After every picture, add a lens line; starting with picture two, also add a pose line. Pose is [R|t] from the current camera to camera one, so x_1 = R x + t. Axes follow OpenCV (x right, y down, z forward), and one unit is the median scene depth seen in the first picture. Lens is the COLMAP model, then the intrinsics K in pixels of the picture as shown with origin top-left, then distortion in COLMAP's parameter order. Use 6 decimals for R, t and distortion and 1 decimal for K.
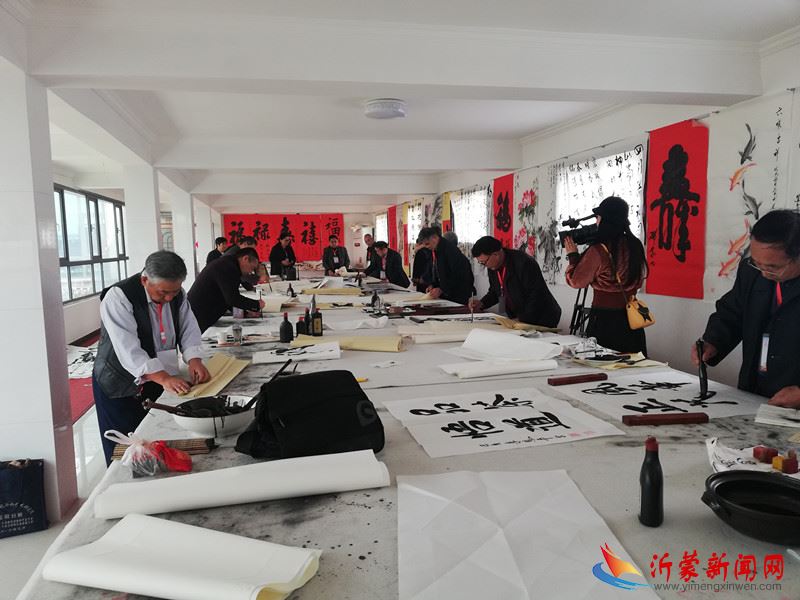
lens RADIAL K [[588.7, 0, 401.0], [0, 588.7, 299.1], [0, 0, 1]] dist [0.020945, -0.002819]
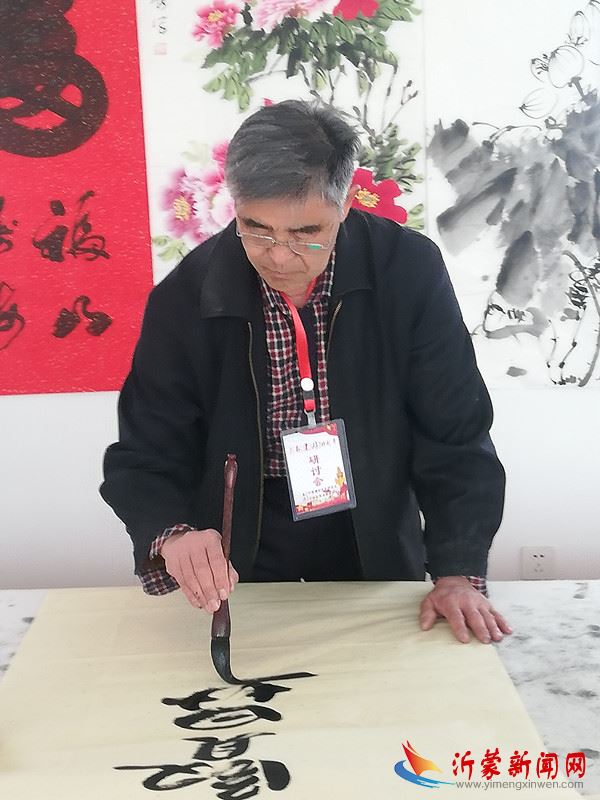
lens RADIAL K [[1459.6, 0, 300.1], [0, 1459.6, 398.0], [0, 0, 1]] dist [0.097447, 0.000000]
pose [[0.282185, -0.145816, 0.948214, -0.333032], [0.126191, 0.985435, 0.113986, -0.106811], [-0.951024, 0.087491, 0.296475, 1.040920]]
